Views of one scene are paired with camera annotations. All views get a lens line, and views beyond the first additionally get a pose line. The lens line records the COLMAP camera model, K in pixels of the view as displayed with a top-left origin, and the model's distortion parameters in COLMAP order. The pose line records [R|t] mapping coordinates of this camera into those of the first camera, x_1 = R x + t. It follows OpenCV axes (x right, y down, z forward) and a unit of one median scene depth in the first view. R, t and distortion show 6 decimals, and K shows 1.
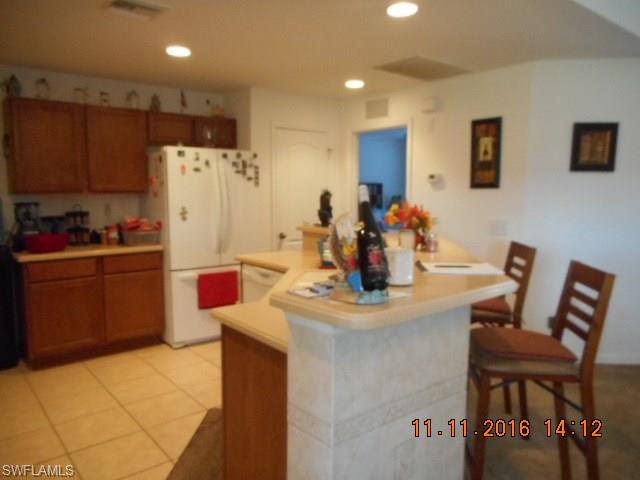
lens RADIAL K [[482.4, 0, 320.0], [0, 482.4, 240.0], [0, 0, 1]] dist [0.003273, 0.004575]
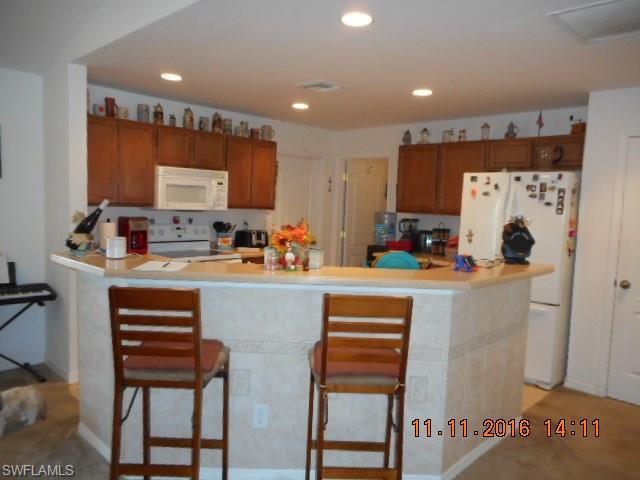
lens RADIAL K [[482.4, 0, 320.0], [0, 482.4, 240.0], [0, 0, 1]] dist [0.003273, 0.004575]
pose [[0.103691, 0.080863, -0.991317, 0.703896], [-0.150279, 0.986521, 0.064753, -0.063535], [0.983191, 0.142260, 0.114445, 0.553892]]
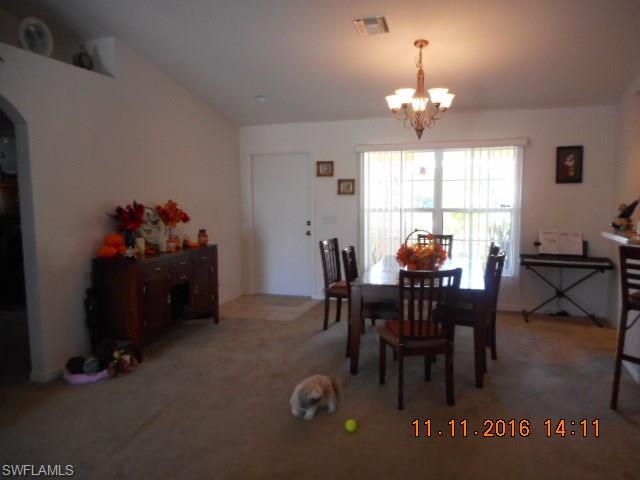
lens RADIAL K [[482.4, 0, 320.0], [0, 482.4, 240.0], [0, 0, 1]] dist [0.003273, 0.004575]
pose [[-0.854461, 0.046365, -0.517442, 1.947623], [-0.058303, 0.981159, 0.184194, -0.128035], [0.516233, 0.187555, -0.835659, 1.508540]]
